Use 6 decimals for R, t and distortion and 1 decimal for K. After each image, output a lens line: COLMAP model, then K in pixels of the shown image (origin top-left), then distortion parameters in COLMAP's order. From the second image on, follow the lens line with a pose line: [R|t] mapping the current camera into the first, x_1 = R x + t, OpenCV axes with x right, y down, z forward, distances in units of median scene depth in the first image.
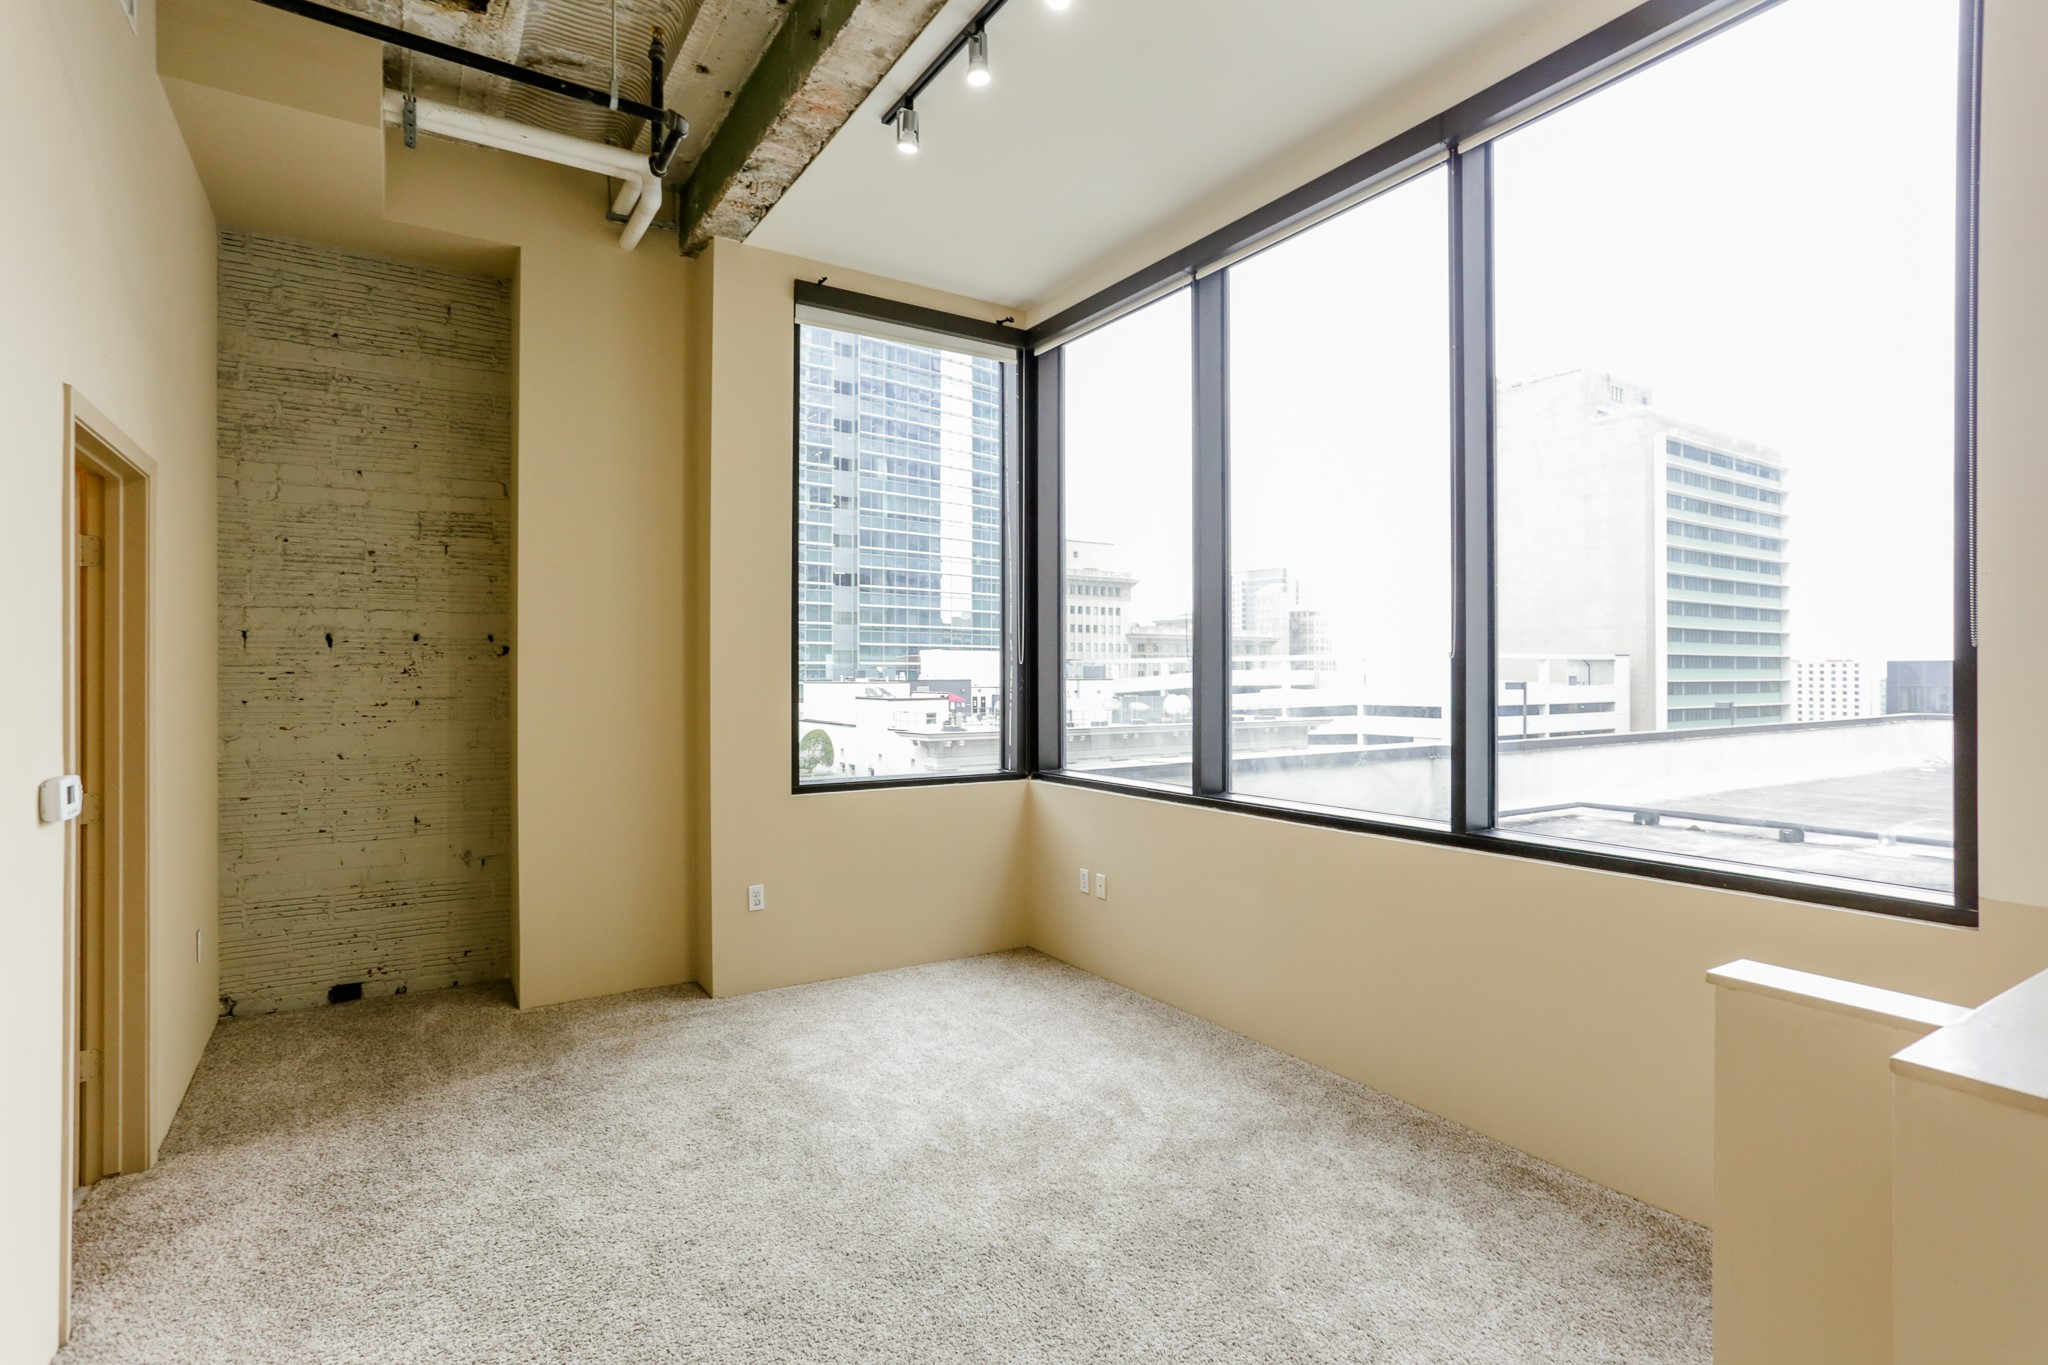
lens RADIAL K [[1003.8, 0, 1018.2], [0, 1003.8, 679.2], [0, 0, 1]] dist [-0.031973, 0.016893]
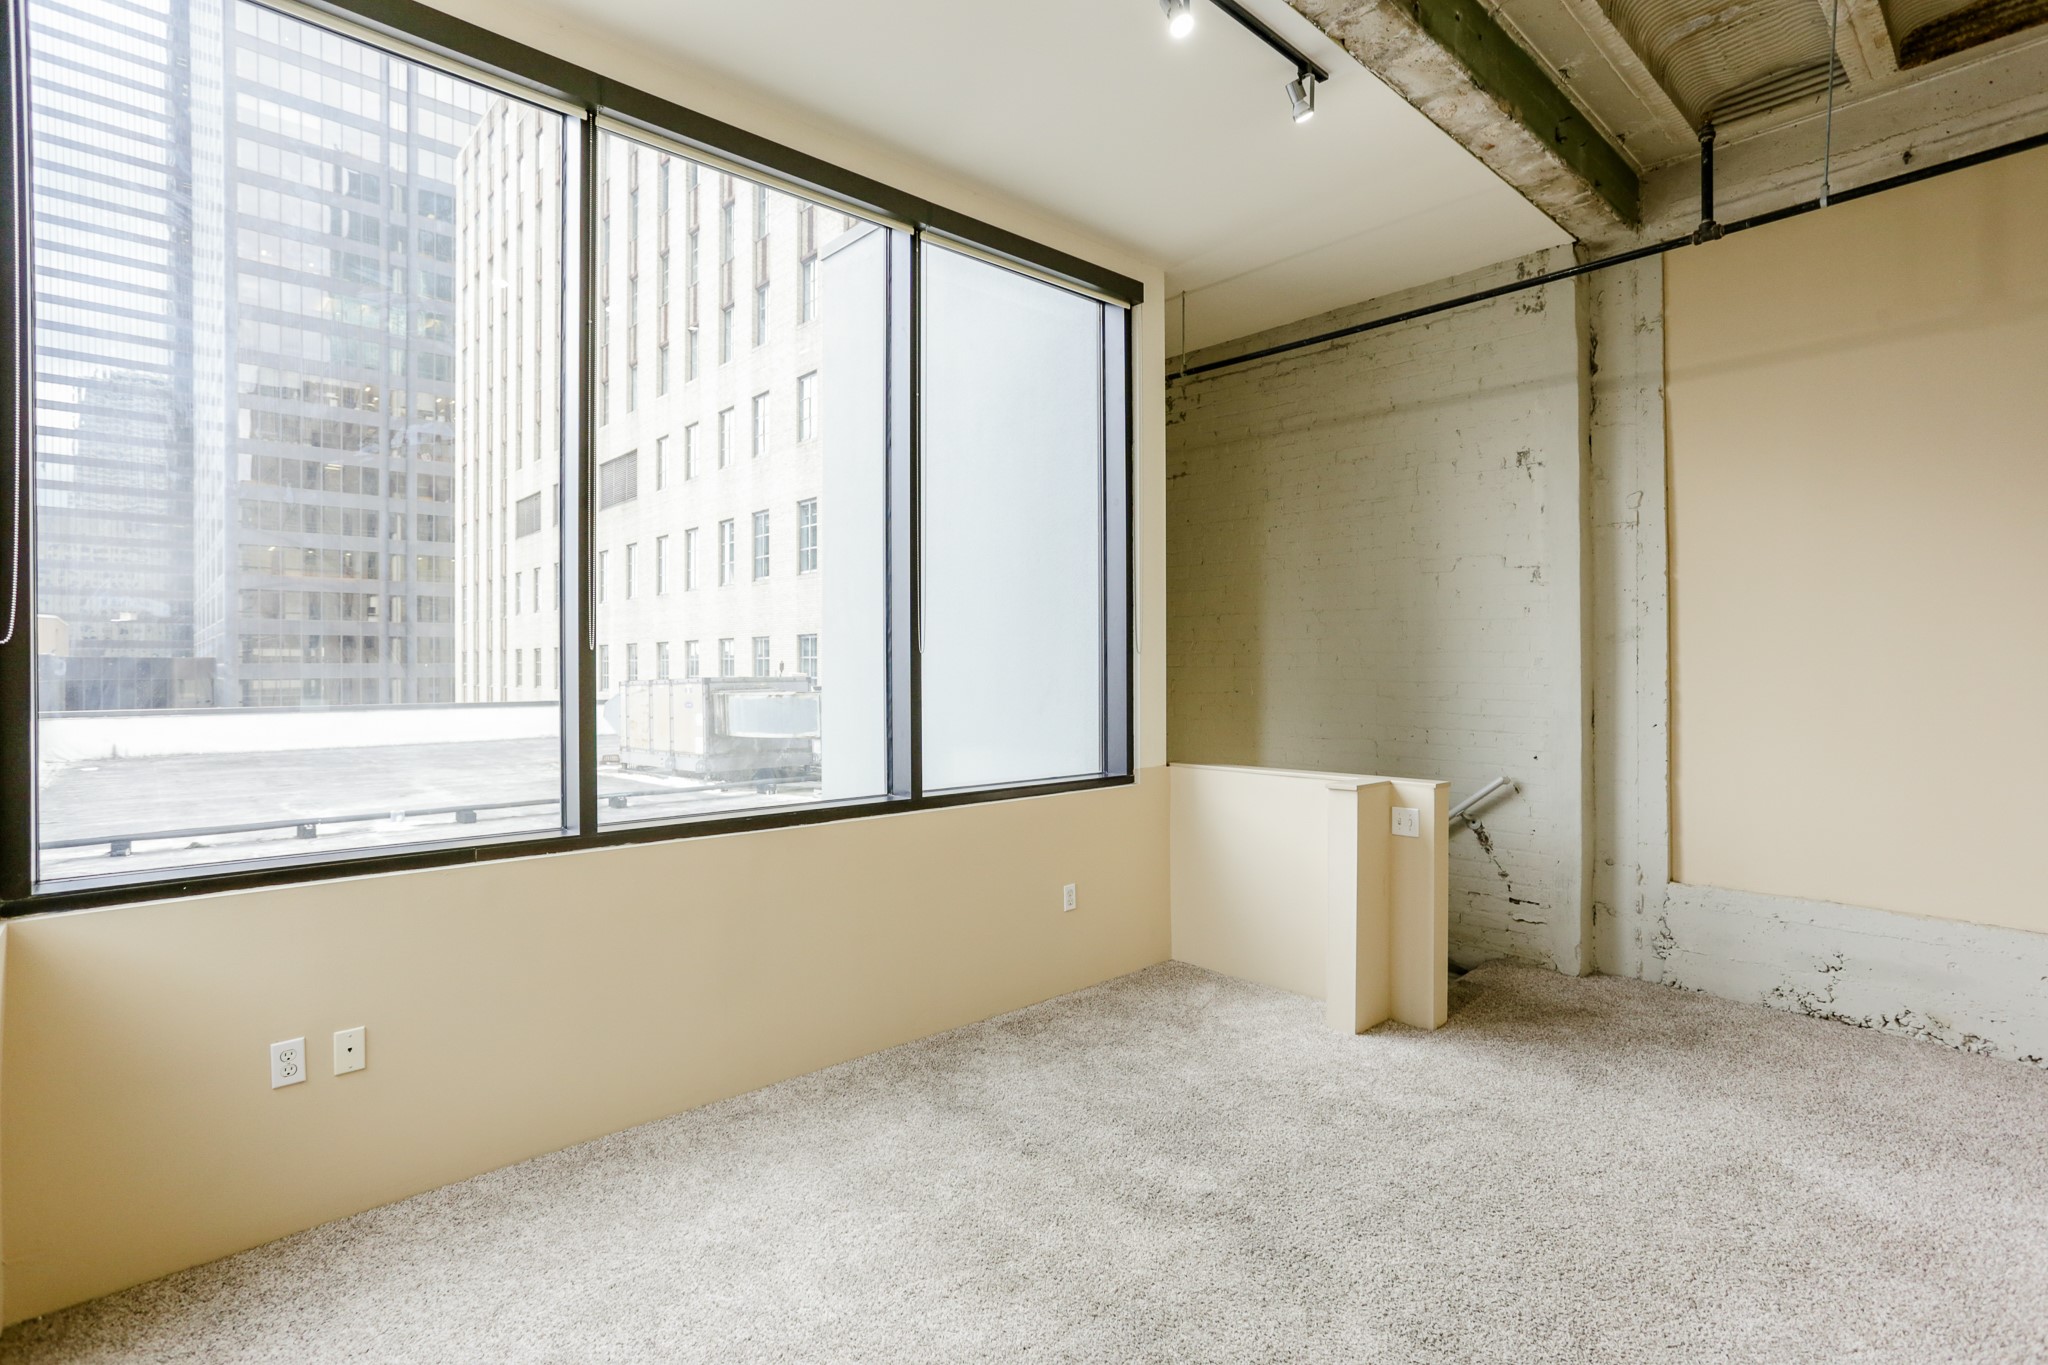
lens RADIAL K [[1003.8, 0, 1023.3], [0, 1003.8, 669.9], [0, 0, 1]] dist [-0.031973, 0.016893]
pose [[-0.176789, -0.000680, 0.984249, -0.606827], [0.008829, 0.999958, 0.002276, 0.000139], [-0.984209, 0.009092, -0.176775, 0.859666]]
